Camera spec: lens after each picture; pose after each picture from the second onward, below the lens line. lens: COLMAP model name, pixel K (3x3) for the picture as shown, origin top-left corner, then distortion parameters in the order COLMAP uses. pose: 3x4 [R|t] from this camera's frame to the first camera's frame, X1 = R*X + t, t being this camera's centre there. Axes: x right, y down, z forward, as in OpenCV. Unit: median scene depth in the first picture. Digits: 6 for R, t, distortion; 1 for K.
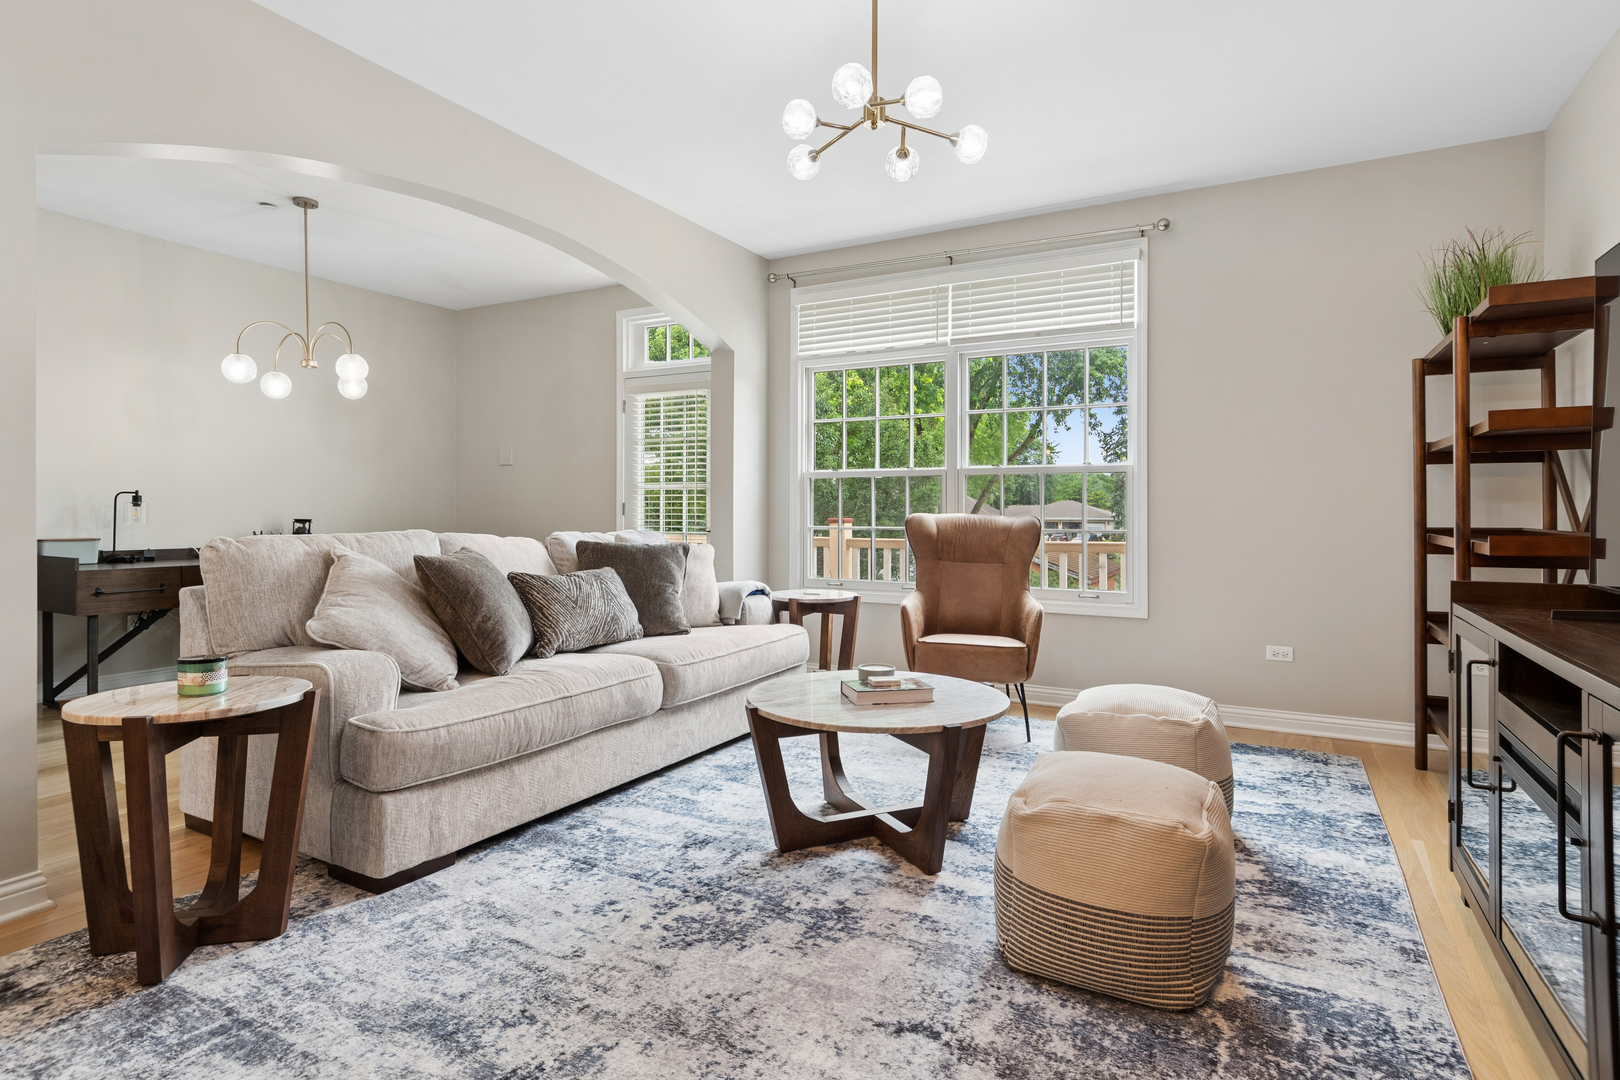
lens RADIAL K [[853.8, 0, 812.8], [0, 853.8, 511.3], [0, 0, 1]] dist [-0.000986, -0.001304]
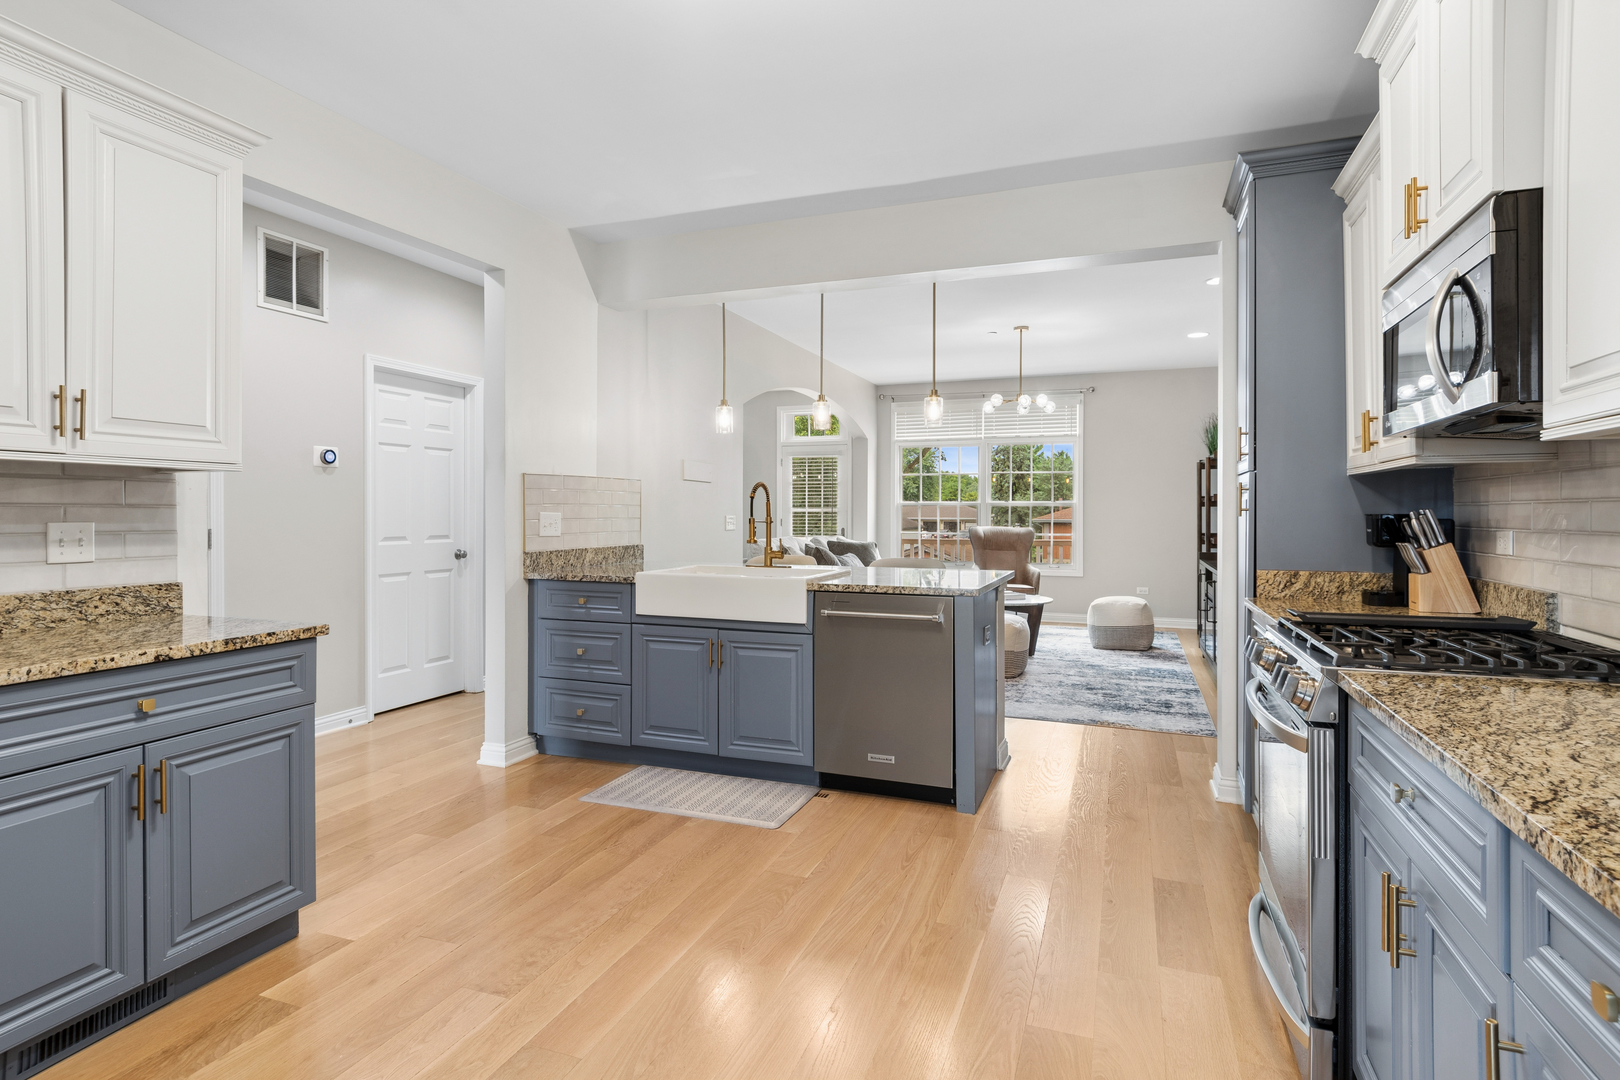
lens RADIAL K [[854.5, 0, 788.9], [0, 854.5, 517.7], [0, 0, 1]] dist [0.001477, -0.000732]
pose [[0.993319, -0.000016, 0.115404, -0.776011], [-0.000851, 0.999972, 0.007461, -0.047921], [-0.115401, -0.007510, 0.993291, -1.357514]]
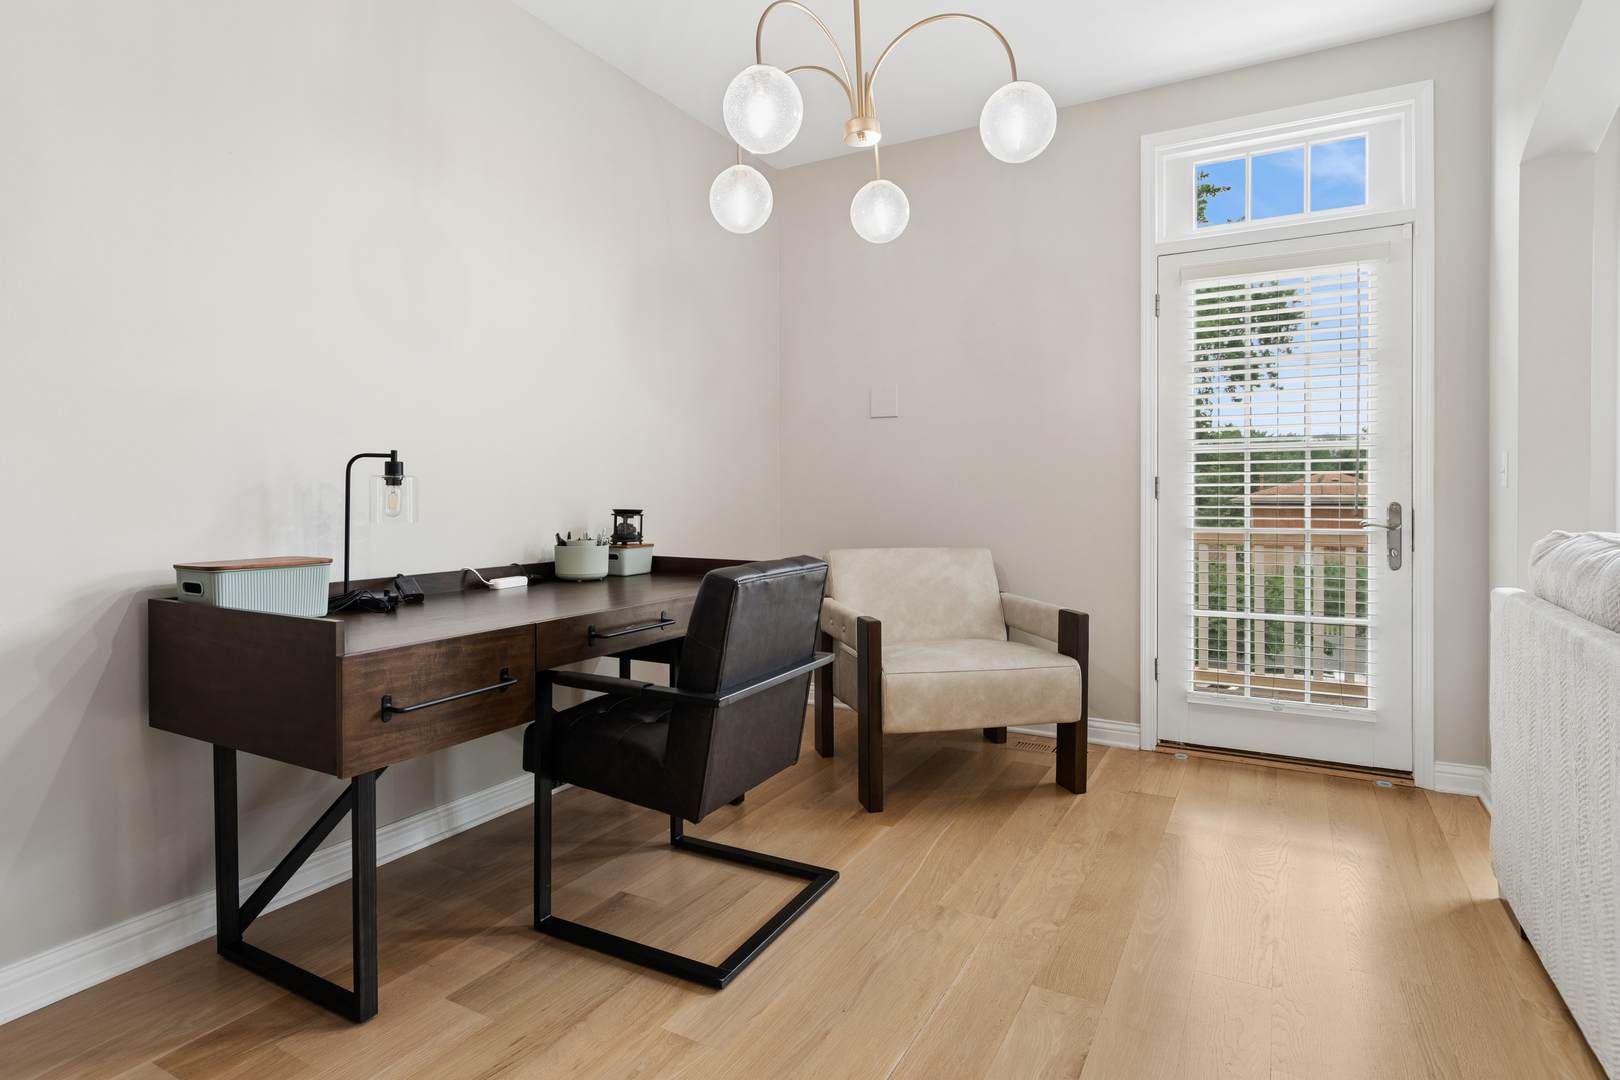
lens RADIAL K [[853.8, 0, 812.8], [0, 853.8, 511.3], [0, 0, 1]] dist [-0.000986, -0.001304]
pose [[0.999963, -0.008255, -0.002266, -0.855563], [0.008296, 0.999788, 0.018849, 0.001718], [0.002110, -0.018867, 0.999820, 0.820547]]
